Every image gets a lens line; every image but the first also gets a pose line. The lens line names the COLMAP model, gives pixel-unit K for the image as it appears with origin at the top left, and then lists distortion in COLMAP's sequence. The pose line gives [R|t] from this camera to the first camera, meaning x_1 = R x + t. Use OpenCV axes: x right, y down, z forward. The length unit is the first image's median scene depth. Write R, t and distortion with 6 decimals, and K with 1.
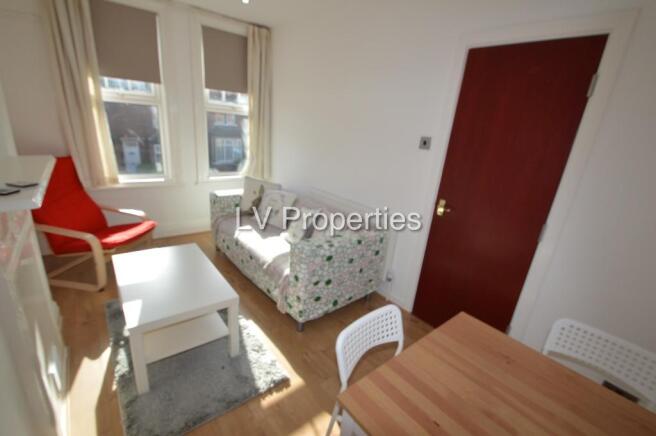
lens RADIAL K [[293.4, 0, 326.4], [0, 293.4, 225.8], [0, 0, 1]] dist [-0.000216, -0.011046]
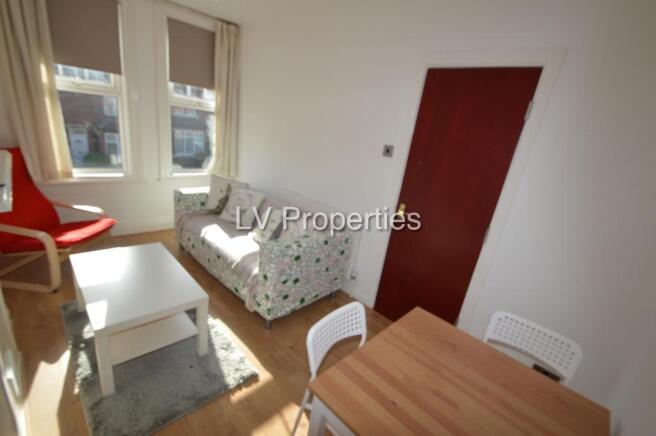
lens RADIAL K [[293.4, 0, 326.4], [0, 293.4, 225.8], [0, 0, 1]] dist [-0.000216, -0.011046]
pose [[0.992651, 0.012813, 0.120335, -0.014187], [-0.013917, 0.999868, 0.008344, -0.013288], [-0.120212, -0.009958, 0.992698, -0.043999]]
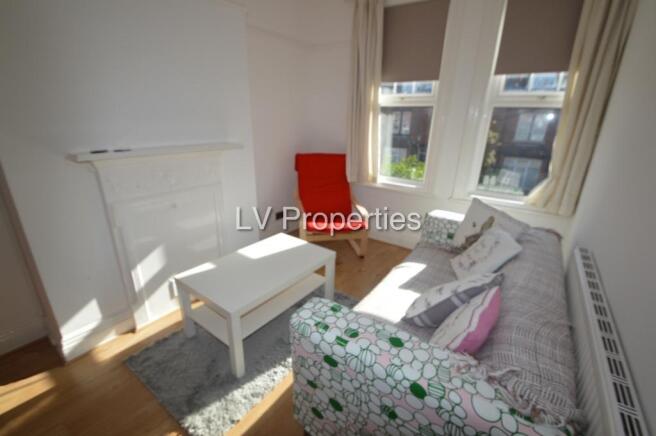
lens RADIAL K [[293.4, 0, 326.4], [0, 293.4, 225.8], [0, 0, 1]] dist [-0.000216, -0.011046]
pose [[0.261059, 0.256565, -0.930603, 0.389753], [-0.311732, 0.934789, 0.170270, -0.175529], [0.913603, 0.245649, 0.324015, 0.739127]]
